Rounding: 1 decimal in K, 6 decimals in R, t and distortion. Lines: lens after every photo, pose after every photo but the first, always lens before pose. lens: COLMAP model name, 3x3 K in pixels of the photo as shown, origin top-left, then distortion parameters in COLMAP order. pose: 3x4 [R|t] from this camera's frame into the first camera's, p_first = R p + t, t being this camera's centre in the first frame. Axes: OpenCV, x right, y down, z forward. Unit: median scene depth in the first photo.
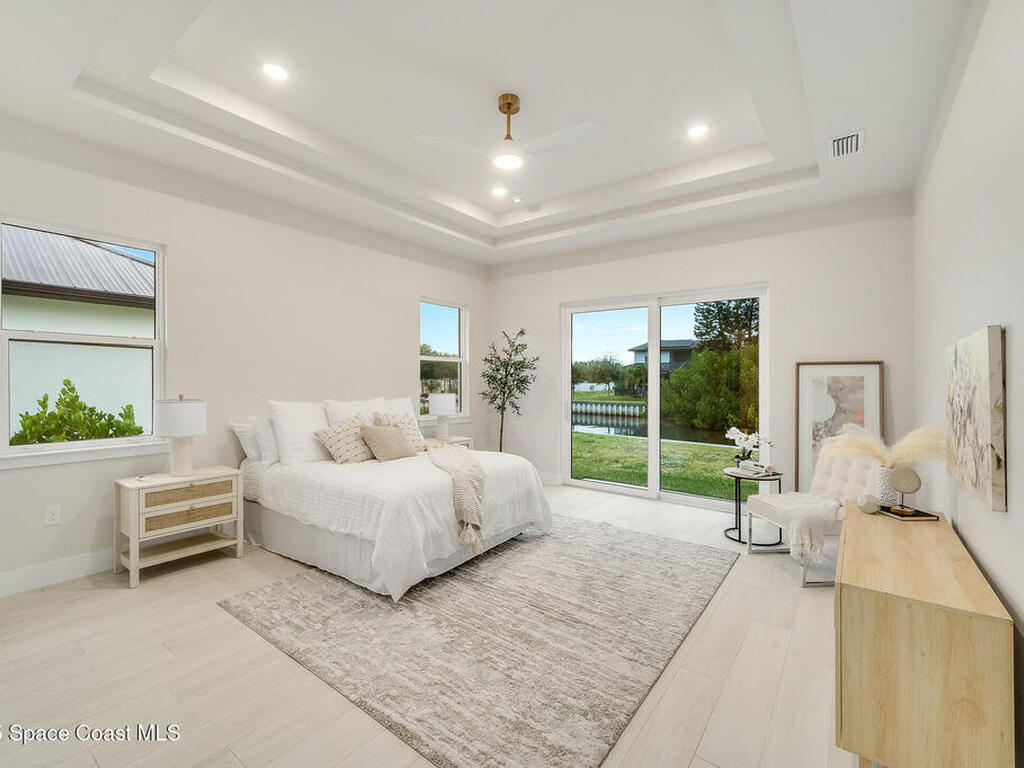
lens RADIAL K [[453.6, 0, 532.2], [0, 453.6, 379.8], [0, 0, 1]] dist [0.002465, -0.000255]
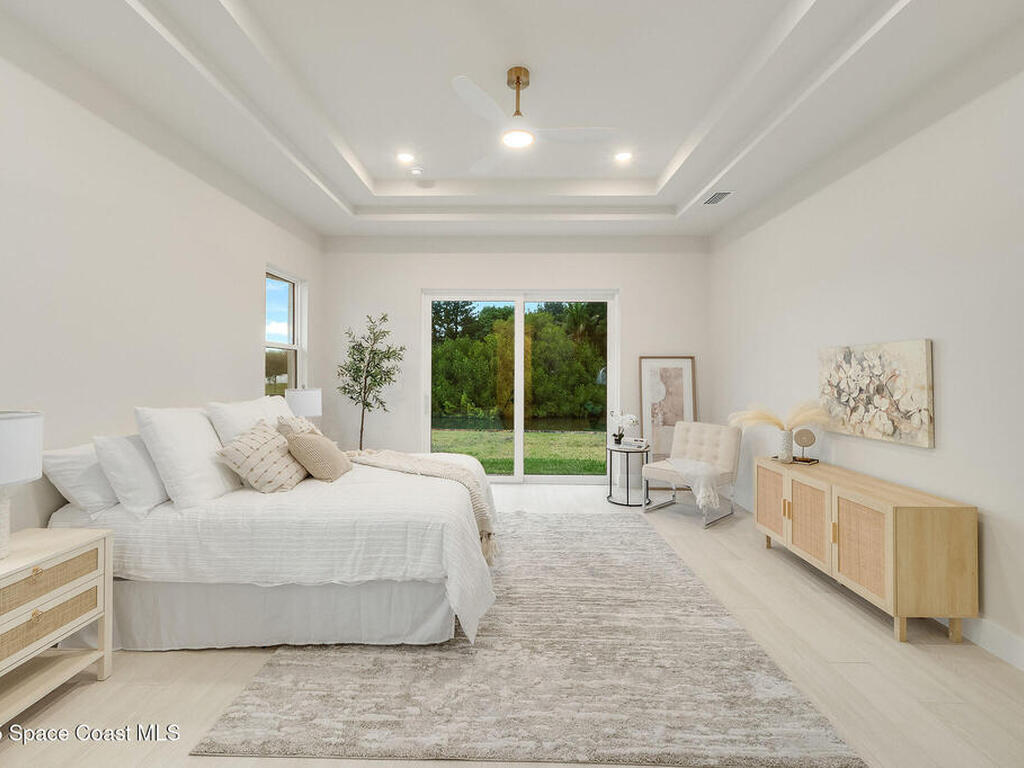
lens RADIAL K [[453.6, 0, 507.0], [0, 453.6, 366.6], [0, 0, 1]] dist [0.002465, -0.000255]
pose [[0.821158, 0.000808, 0.570700, -0.518160], [0.003207, 0.999977, -0.006031, -0.003979], [-0.570692, 0.006783, 0.821136, 0.209024]]
